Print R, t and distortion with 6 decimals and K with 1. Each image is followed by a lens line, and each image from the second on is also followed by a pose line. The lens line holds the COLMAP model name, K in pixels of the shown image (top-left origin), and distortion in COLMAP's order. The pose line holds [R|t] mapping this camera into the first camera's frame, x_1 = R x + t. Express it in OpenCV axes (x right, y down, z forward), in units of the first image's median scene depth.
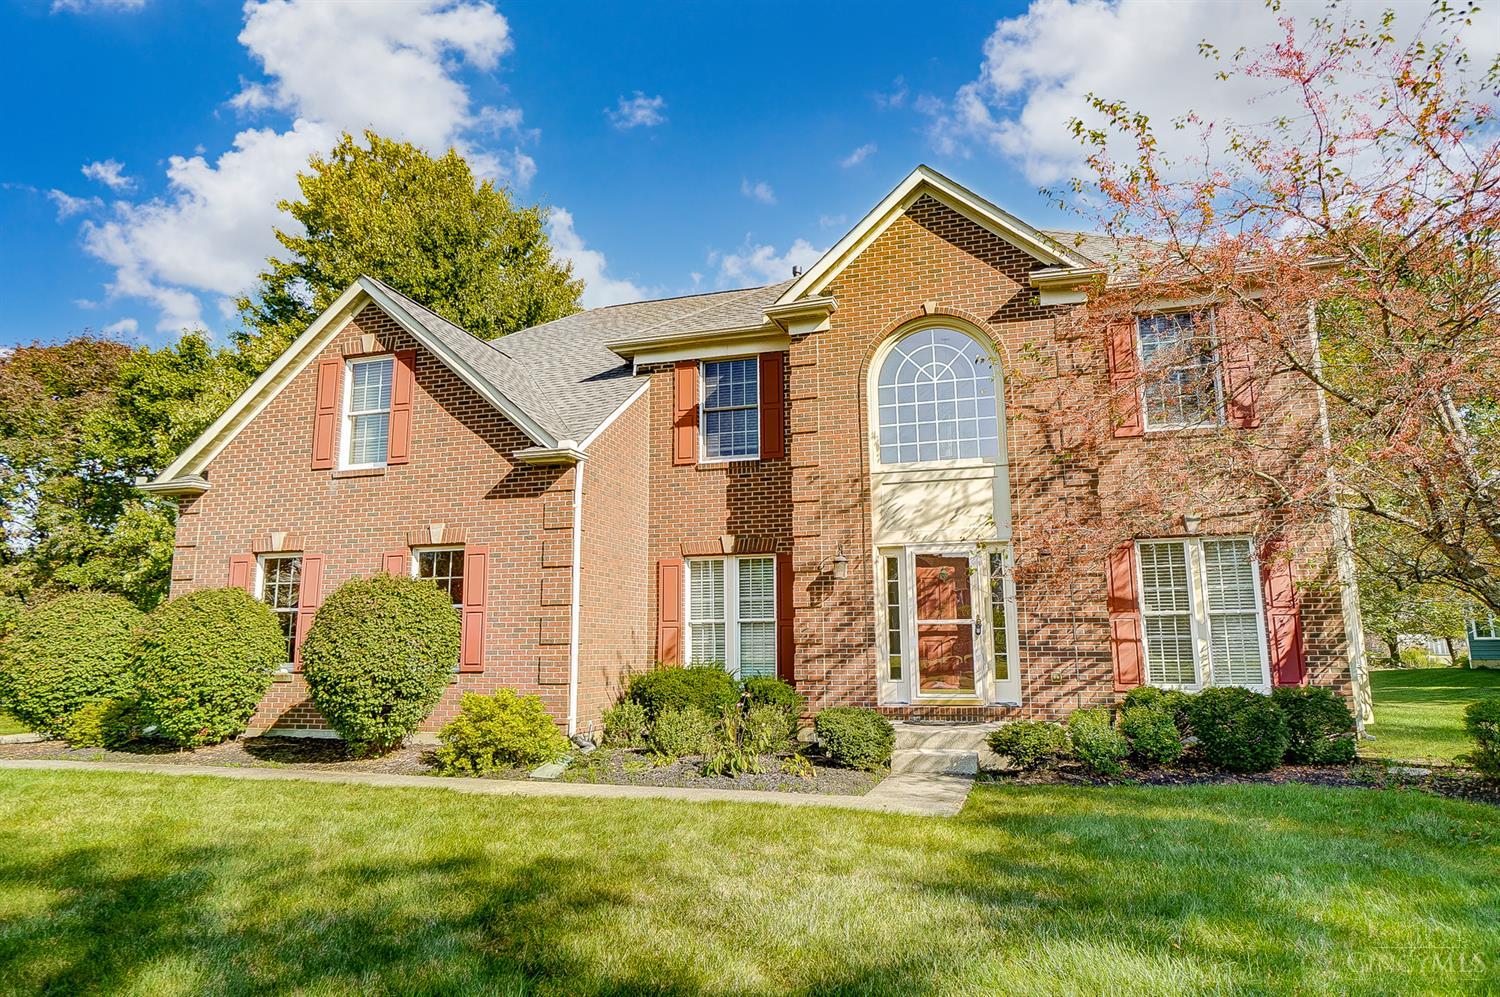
lens RADIAL K [[875.2, 0, 750.0], [0, 875.2, 498.5], [0, 0, 1]] dist [0.010382, 0.003118]
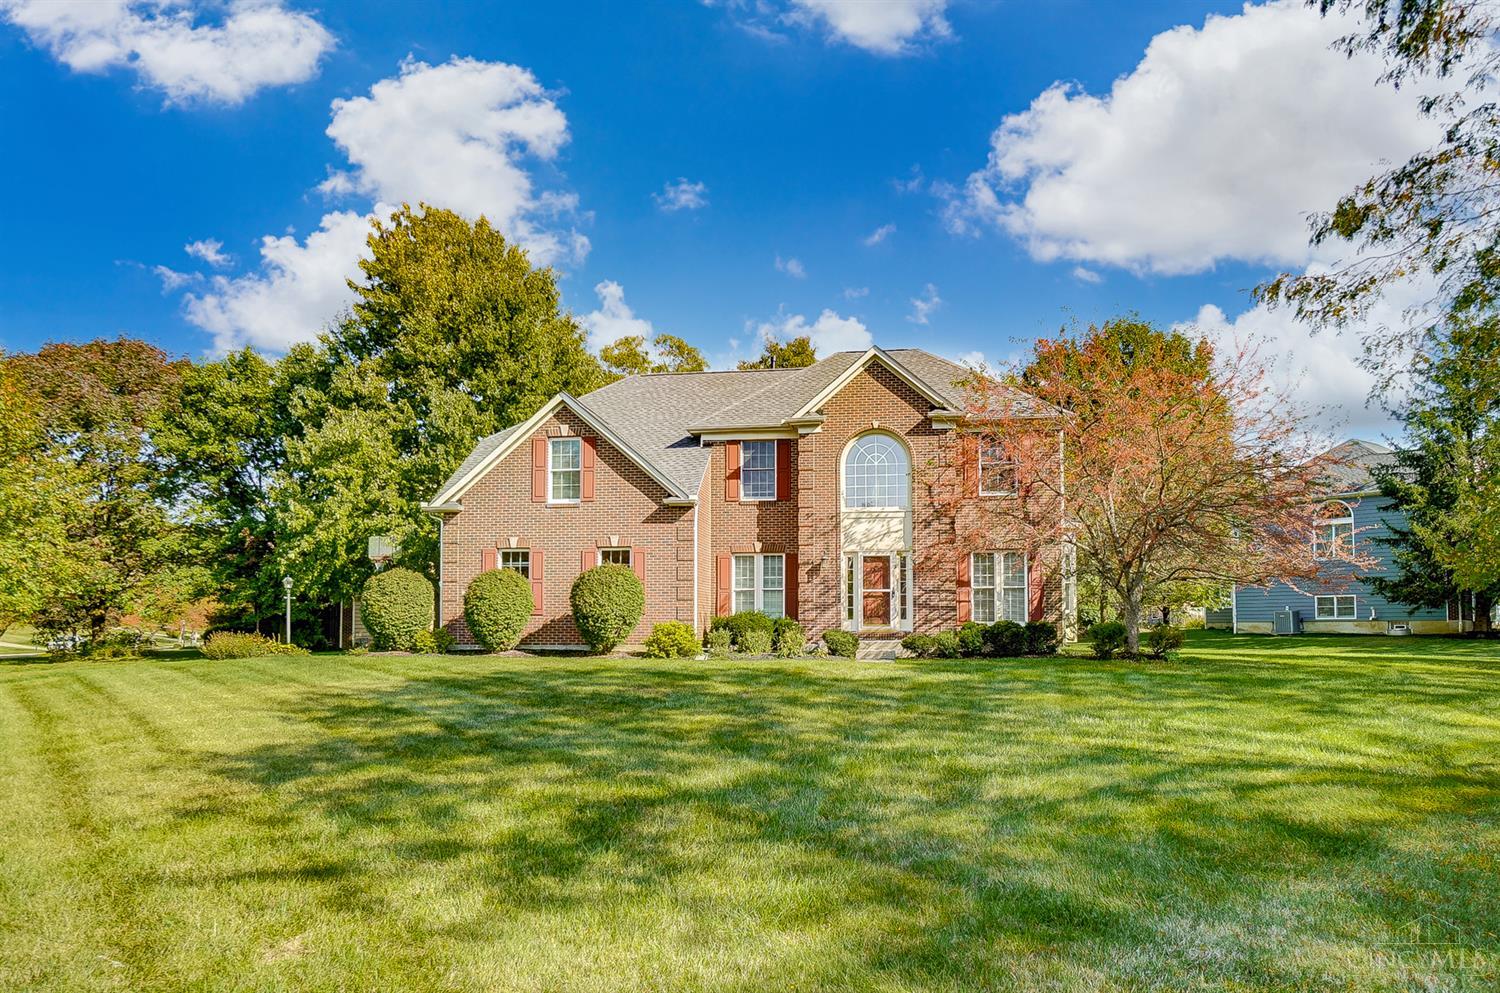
lens RADIAL K [[939.6, 0, 747.2], [0, 939.6, 579.1], [0, 0, 1]] dist [0.034153, 0.000942]
pose [[0.985888, 0.012001, 0.166974, -0.408099], [-0.032737, 0.991991, 0.121994, -0.130805], [-0.164172, -0.125739, 0.978385, -0.992145]]
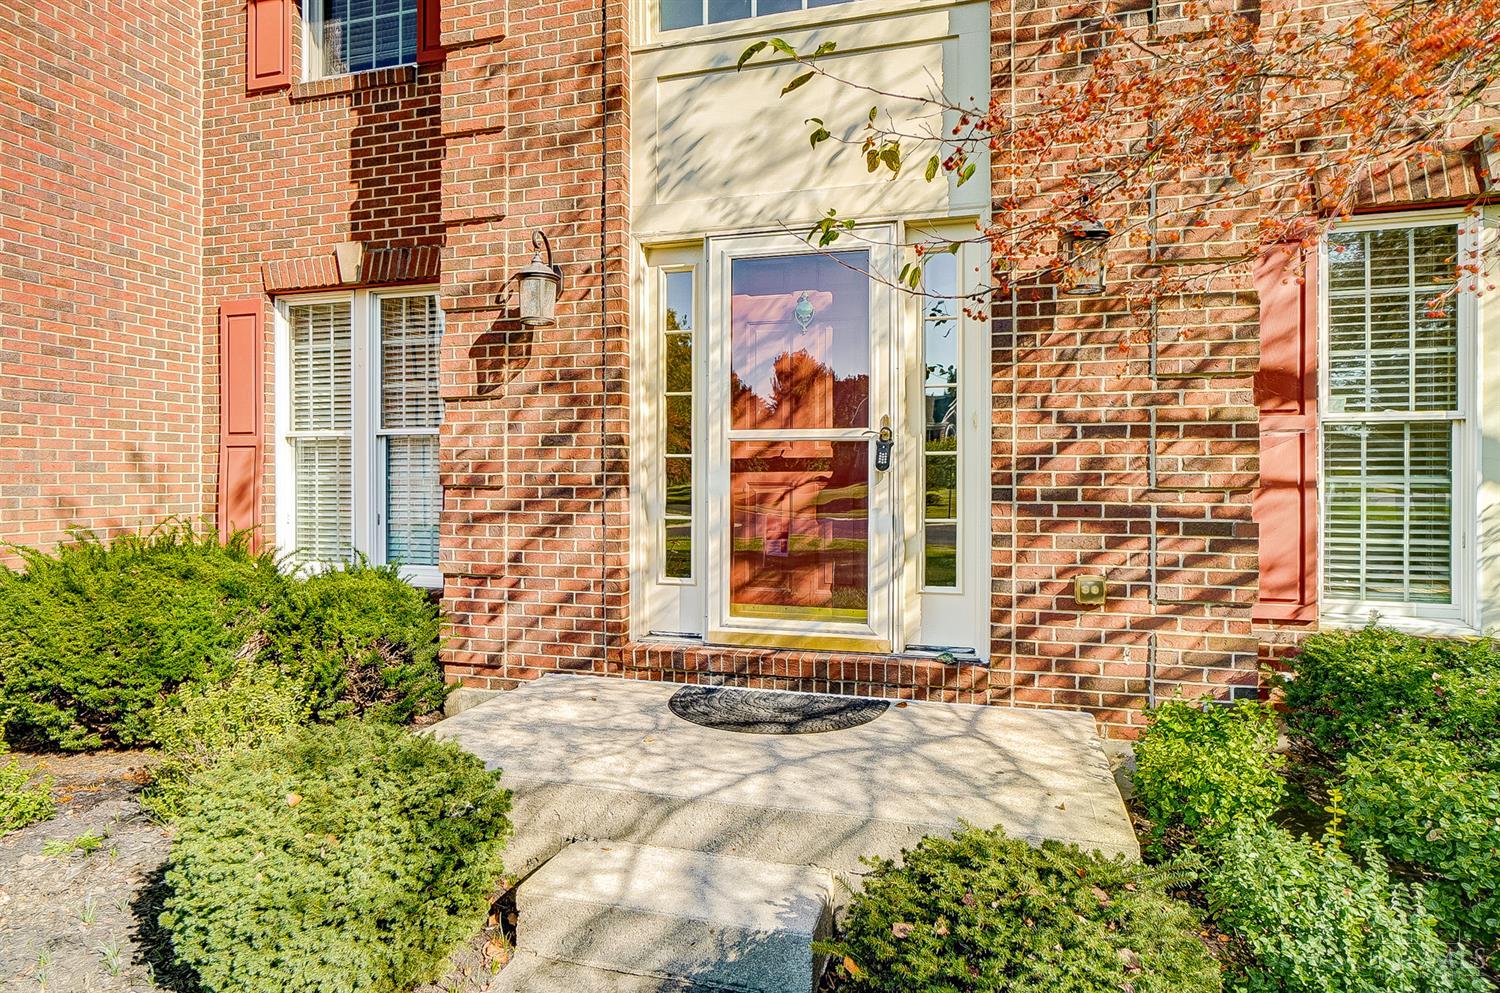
lens RADIAL K [[777.3, 0, 745.6], [0, 777.3, 473.7], [0, 0, 1]] dist [-0.000516, -0.000042]
pose [[0.999909, 0.010615, 0.008305, 0.192552], [-0.011812, 0.986920, 0.160778, 0.101550], [-0.006490, -0.160861, 0.986956, 0.650995]]
